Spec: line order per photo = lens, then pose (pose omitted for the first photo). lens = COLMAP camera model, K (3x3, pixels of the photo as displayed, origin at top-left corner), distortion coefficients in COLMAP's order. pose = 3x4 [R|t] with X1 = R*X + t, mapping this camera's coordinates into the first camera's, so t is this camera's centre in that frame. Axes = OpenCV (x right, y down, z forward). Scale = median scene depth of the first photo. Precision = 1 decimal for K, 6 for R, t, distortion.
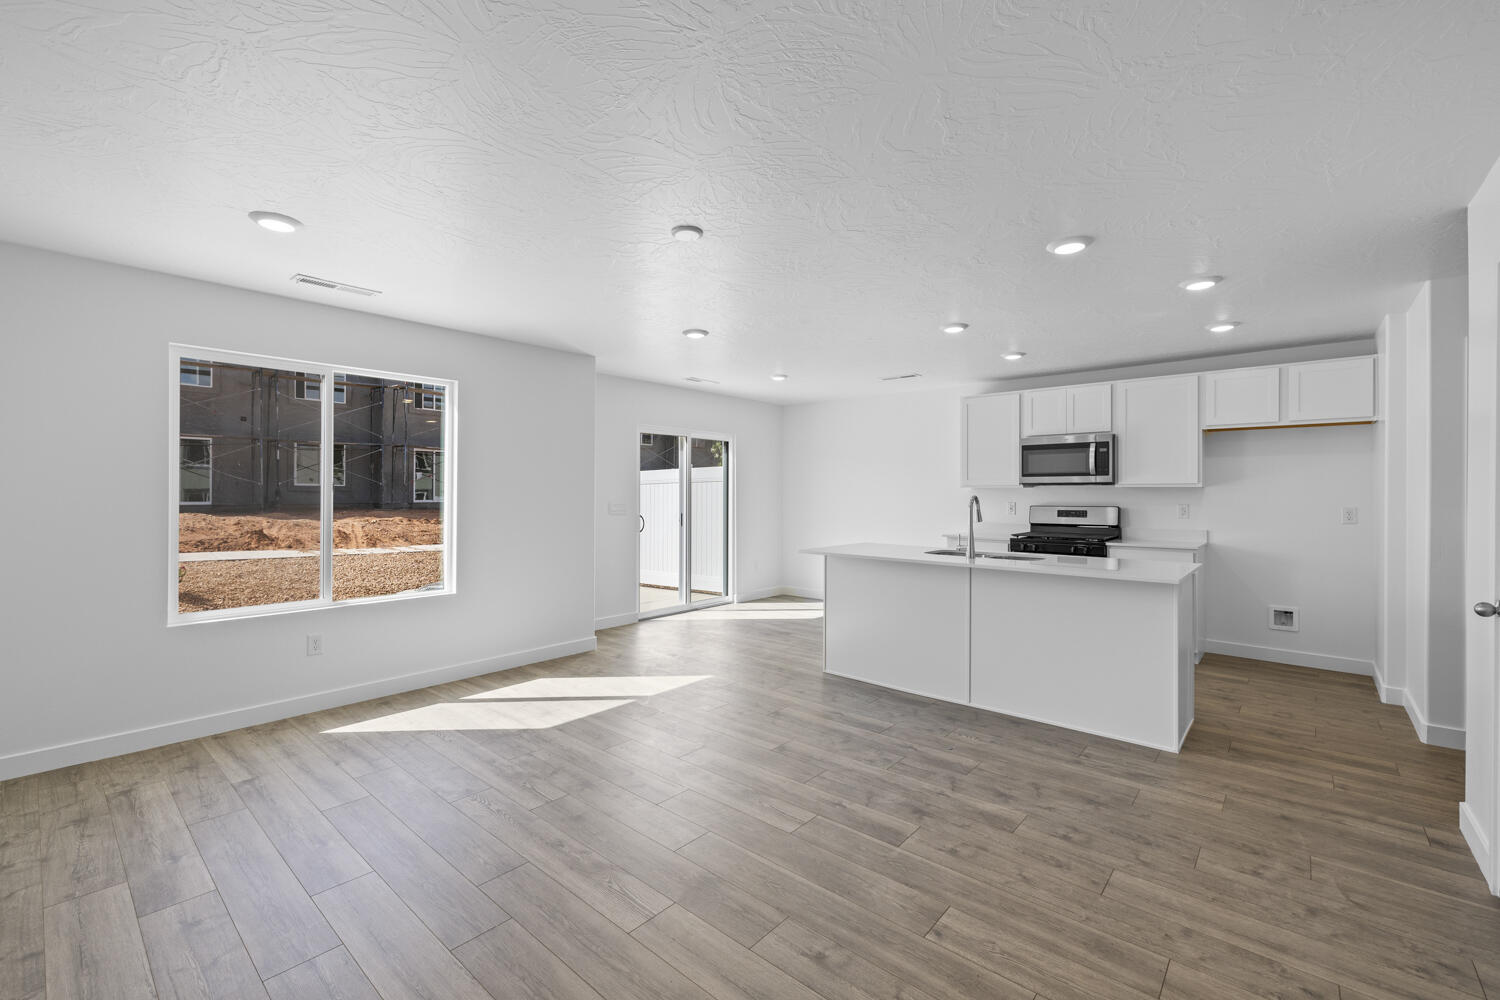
lens RADIAL K [[628.3, 0, 746.3], [0, 628.3, 497.5], [0, 0, 1]] dist [0.002626, -0.000180]
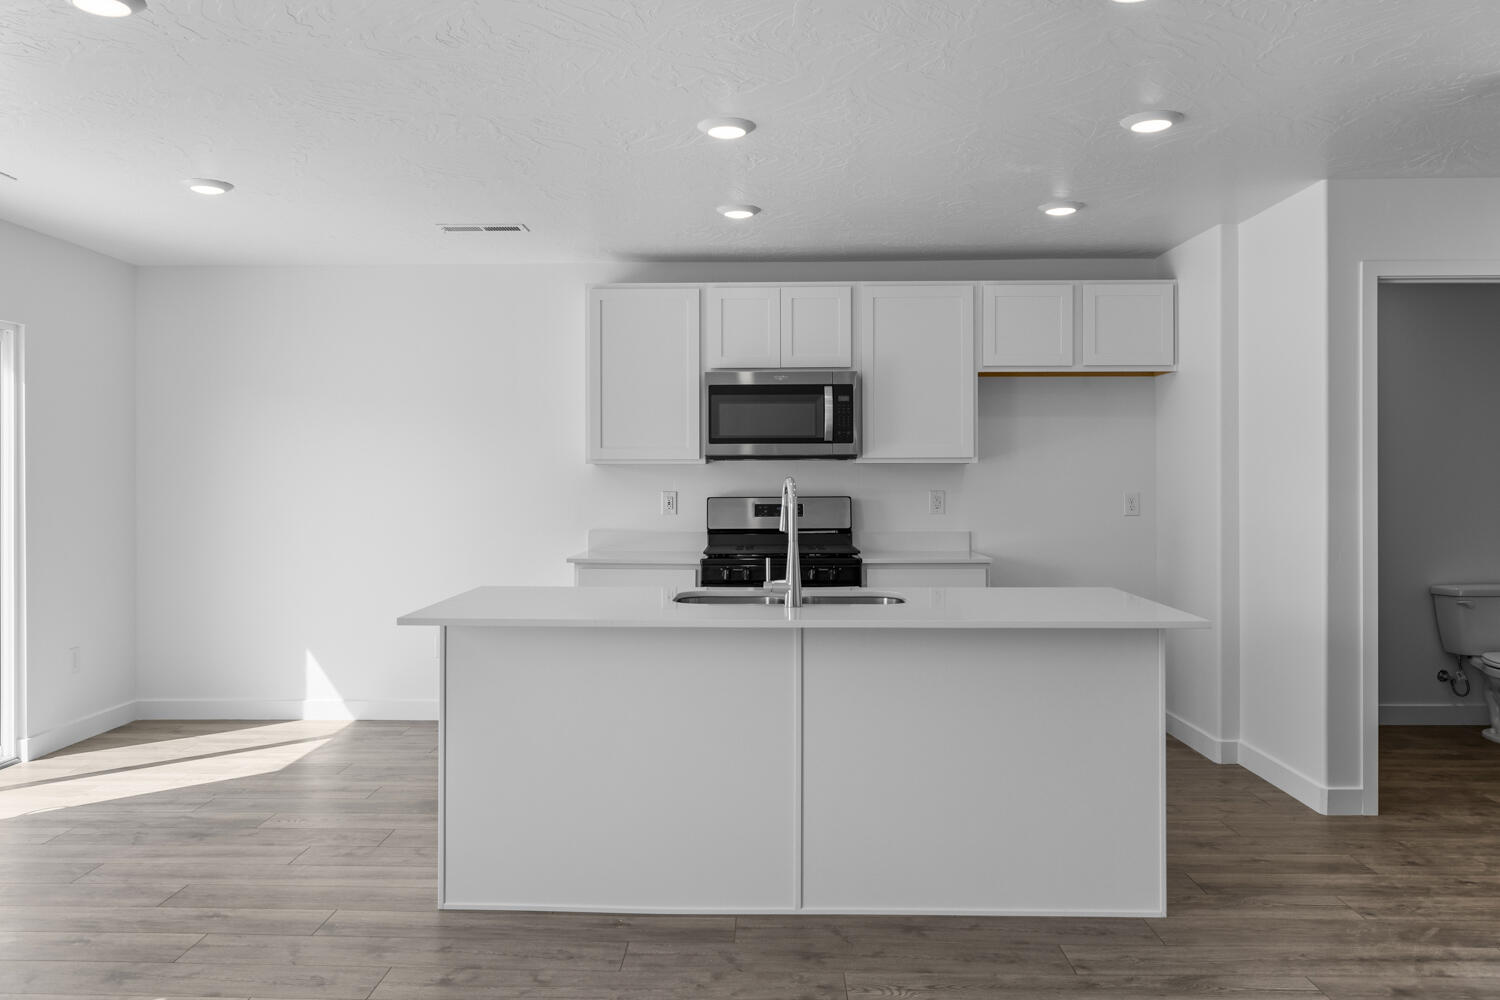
lens RADIAL K [[1128.0, 0, 747.7], [0, 1128.0, 488.9], [0, 0, 1]] dist [0.001922, -0.003036]
pose [[0.770999, -0.010553, 0.636749, -0.189296], [0.008698, 0.999944, 0.006040, 0.000031], [-0.636777, 0.000882, 0.771047, 0.303425]]
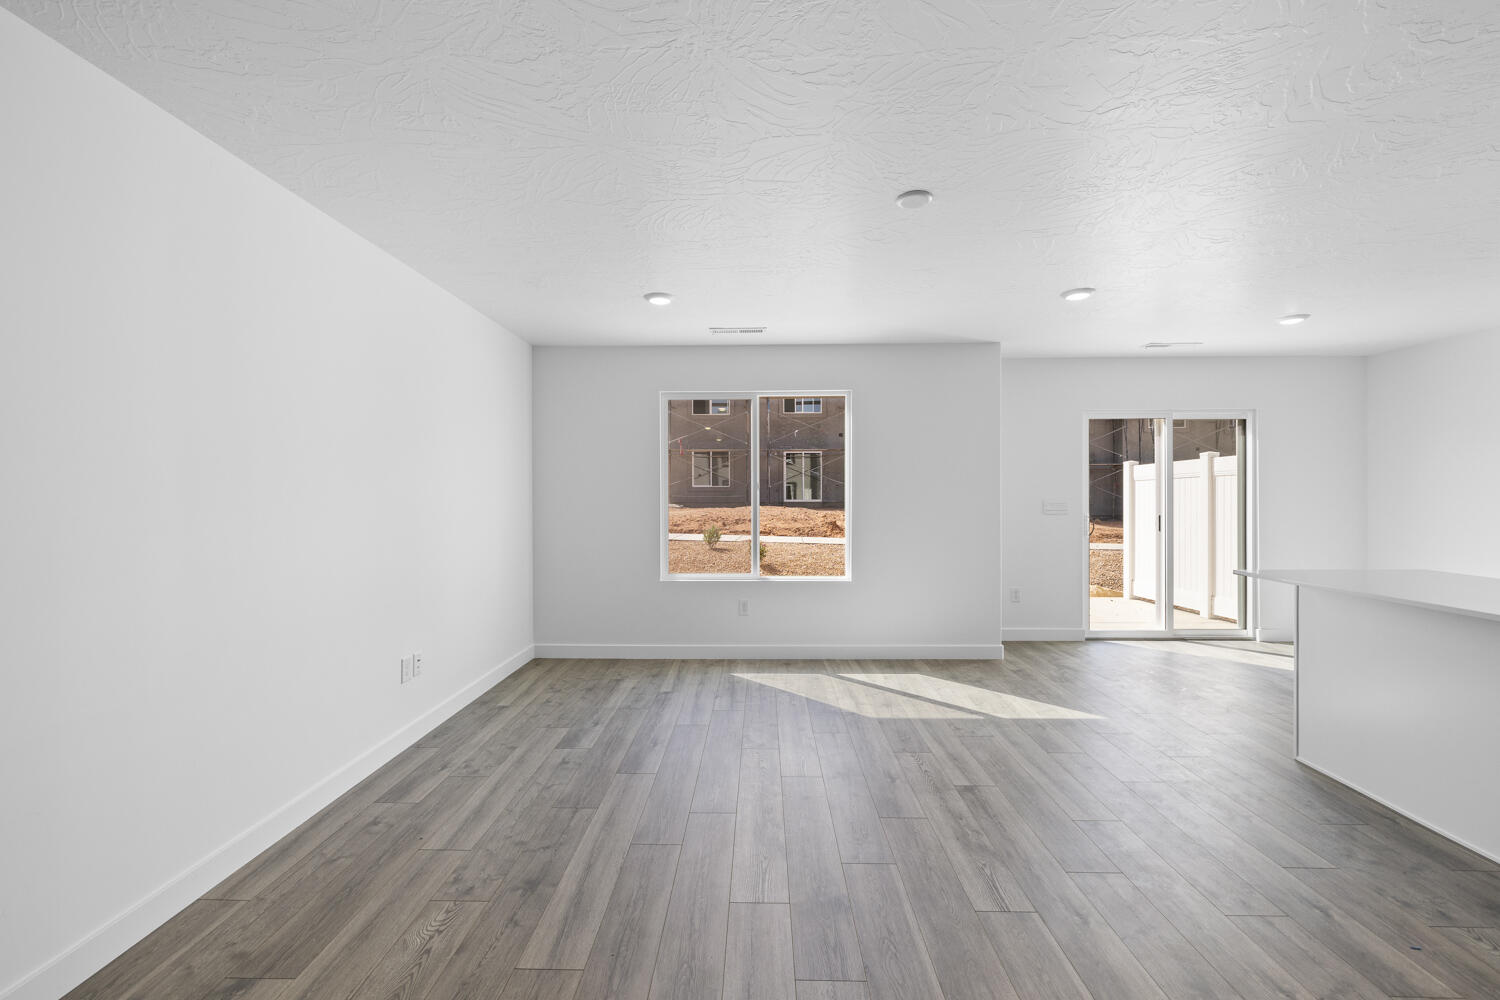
lens RADIAL K [[628.3, 0, 746.3], [0, 628.3, 497.5], [0, 0, 1]] dist [0.002626, -0.000180]
pose [[0.645423, 0.002042, -0.763823, 0.256199], [-0.001720, 0.999998, 0.001221, 0.004024], [0.763823, 0.000526, 0.645425, 0.135972]]
